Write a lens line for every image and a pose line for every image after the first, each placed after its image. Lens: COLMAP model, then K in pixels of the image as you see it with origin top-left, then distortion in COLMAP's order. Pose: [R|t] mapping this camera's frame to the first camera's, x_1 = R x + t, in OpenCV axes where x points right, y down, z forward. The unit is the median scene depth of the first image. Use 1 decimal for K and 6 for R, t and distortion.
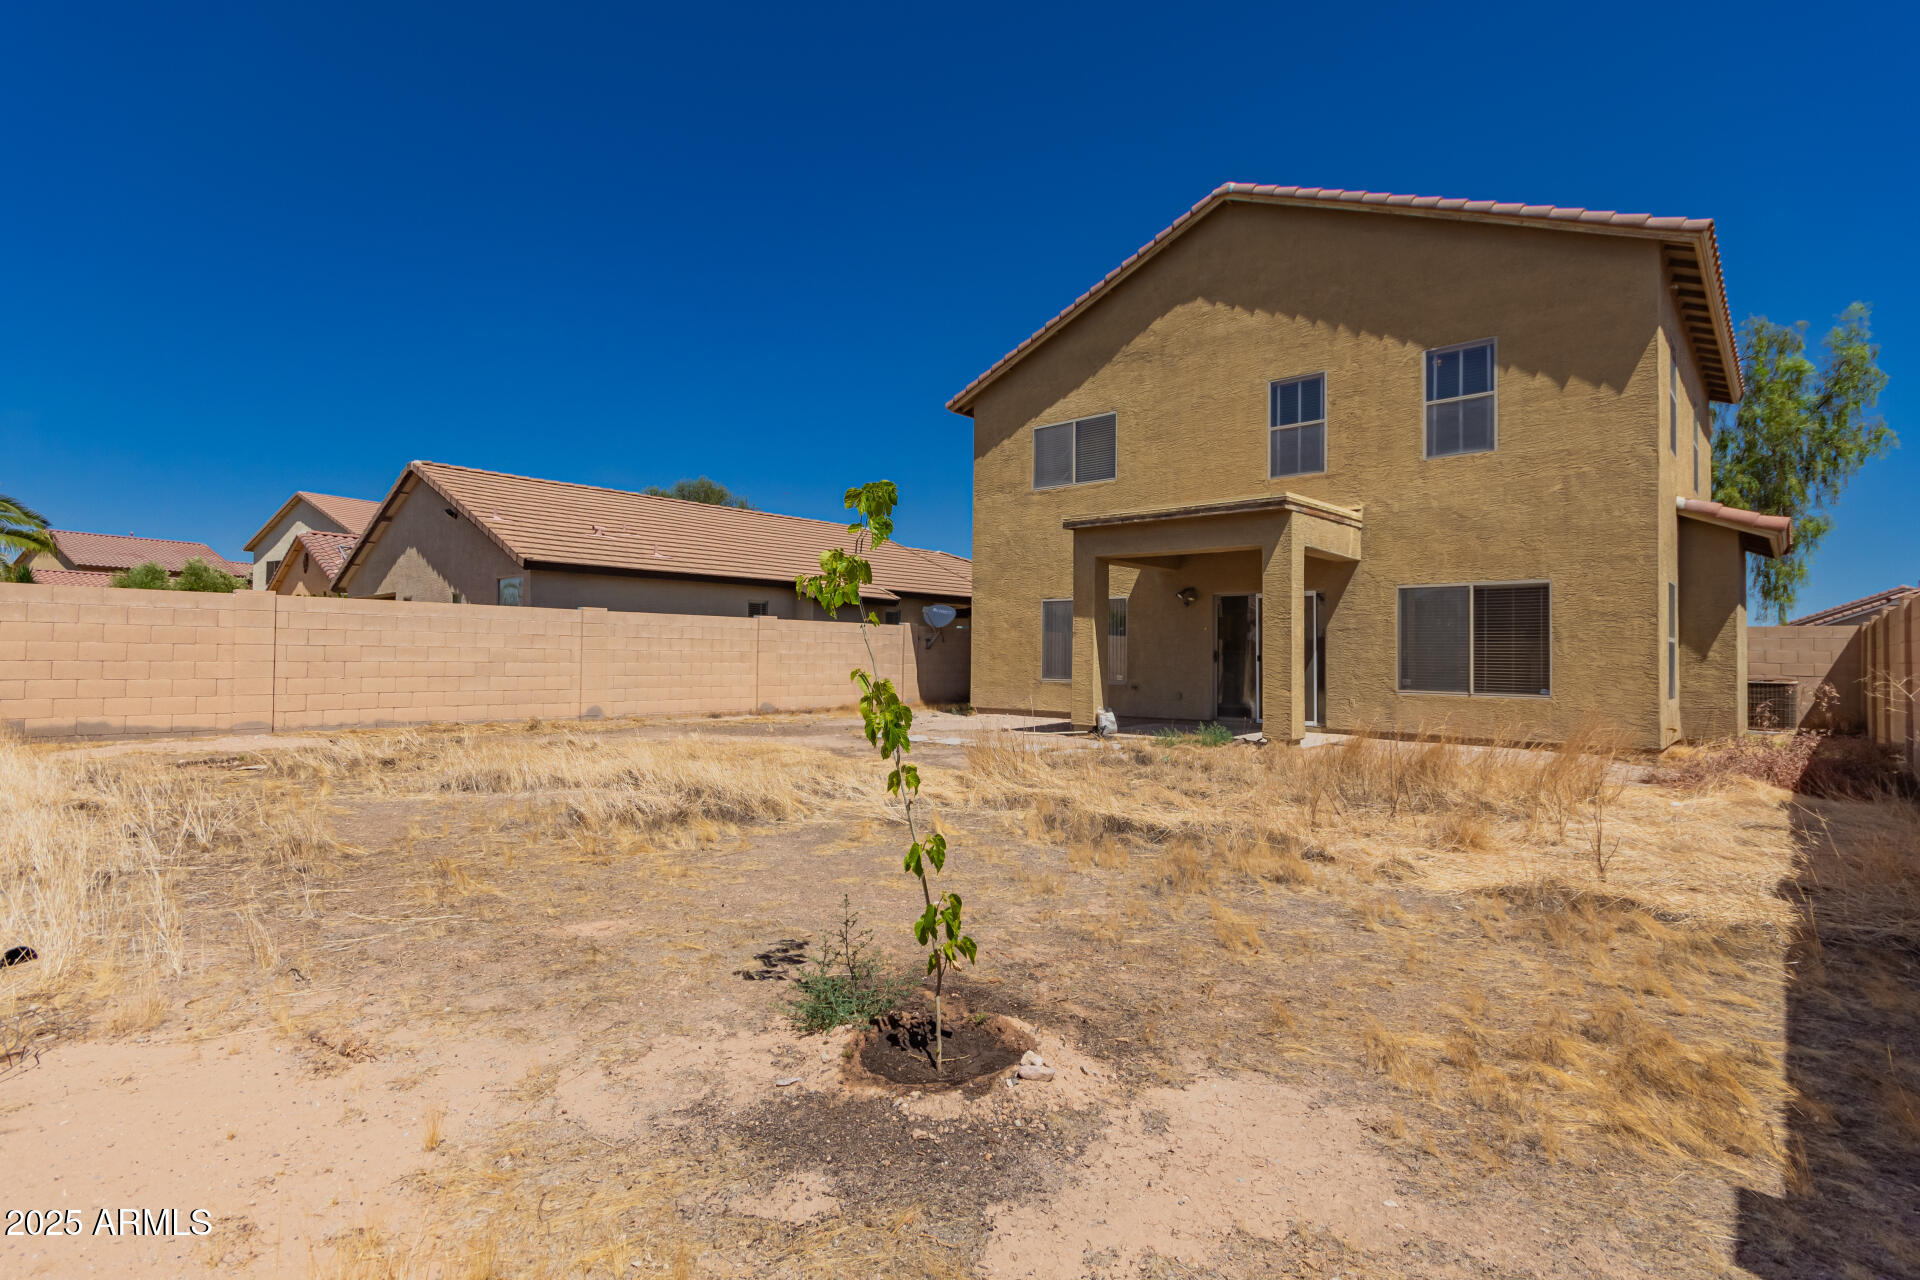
lens RADIAL K [[925.1, 0, 960.0], [0, 925.1, 640.0], [0, 0, 1]] dist [-0.000610, 0.000027]
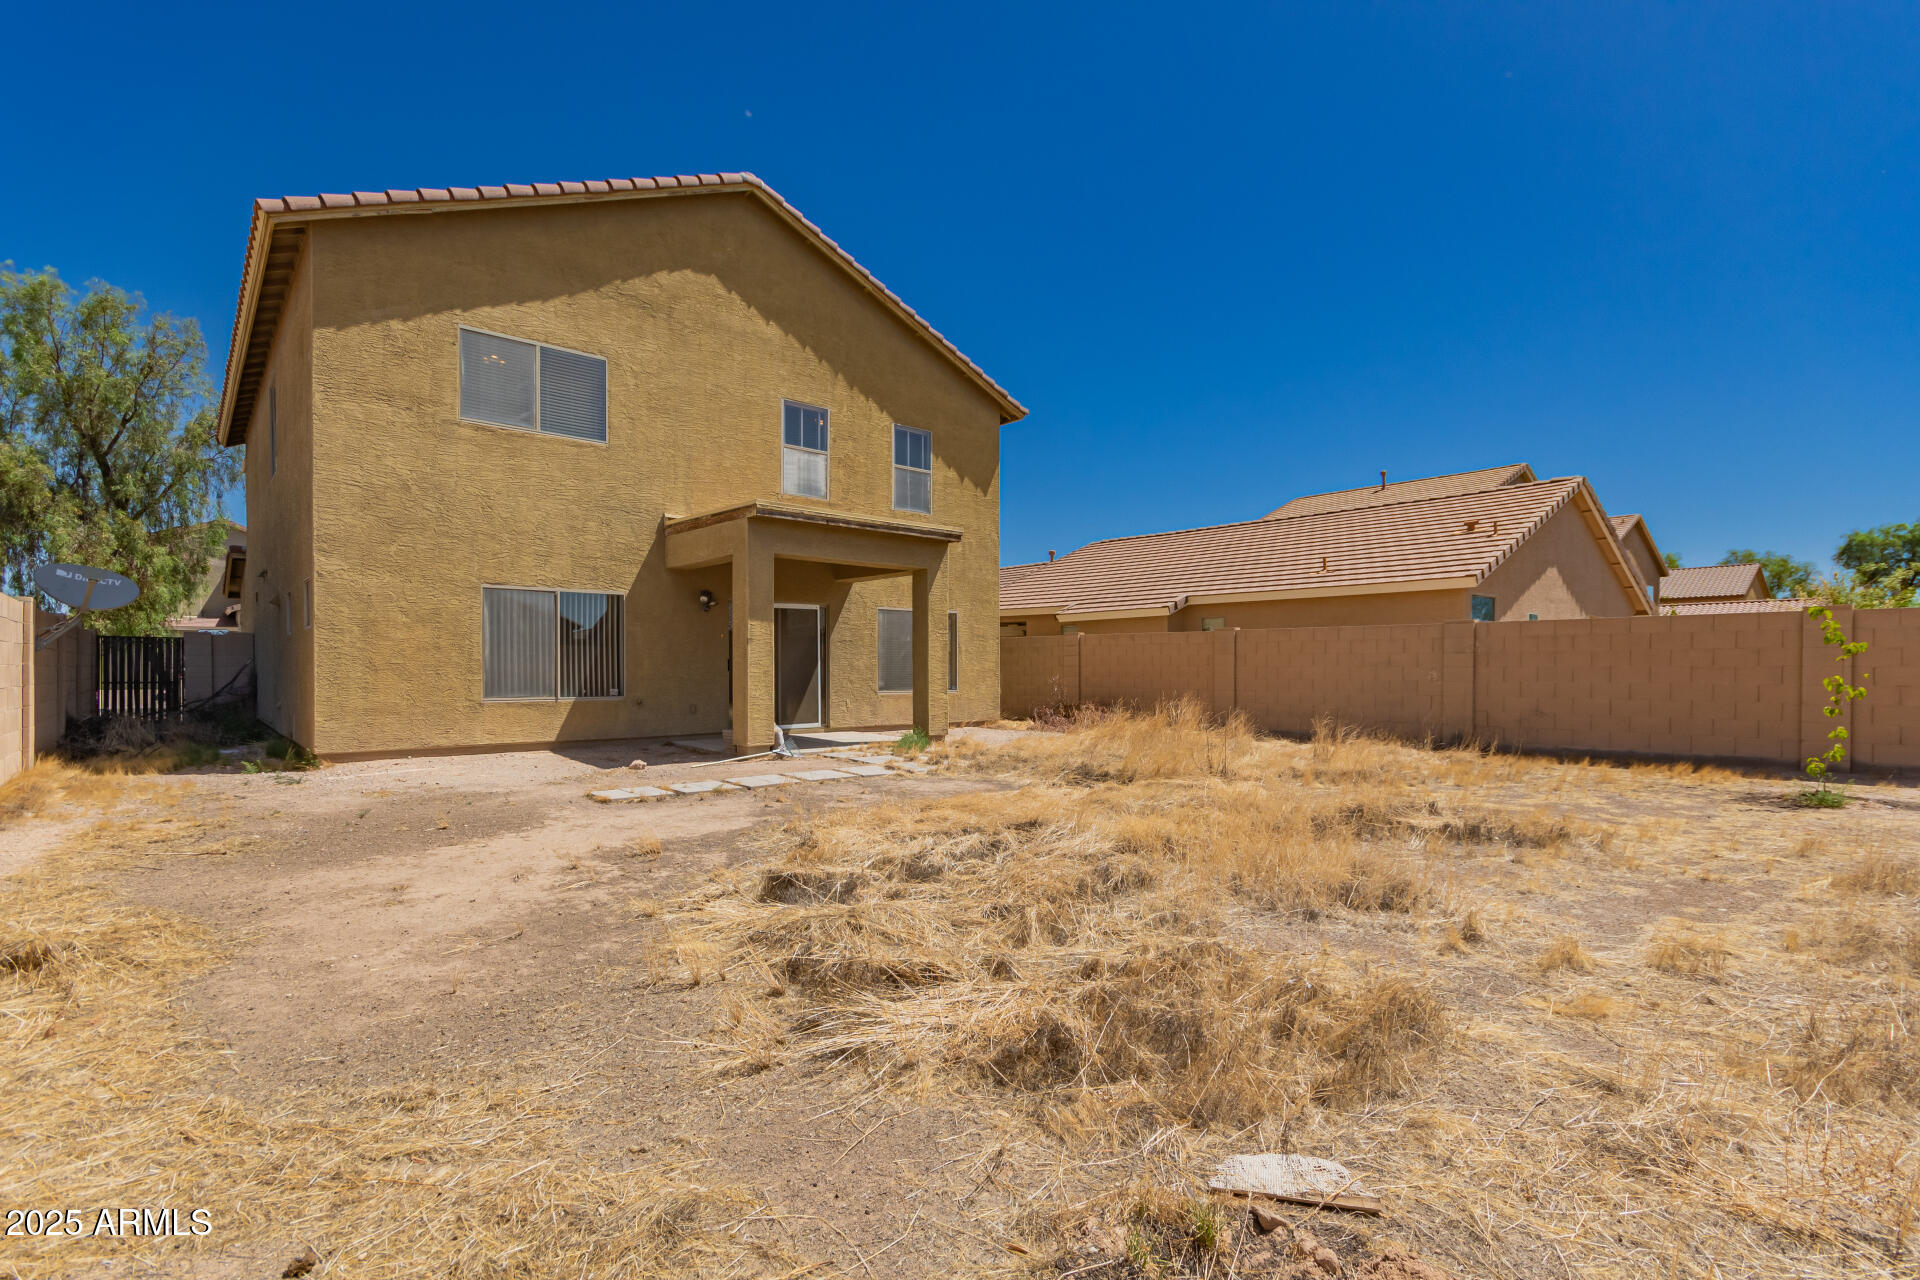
lens RADIAL K [[896.3, 0, 961.6], [0, 896.3, 673.0], [0, 0, 1]] dist [0.002304, -0.000062]
pose [[0.117199, -0.017825, 0.992948, -0.561745], [-0.017982, 0.999637, 0.020068, 0.002615], [-0.992946, -0.020207, 0.116836, 0.597850]]
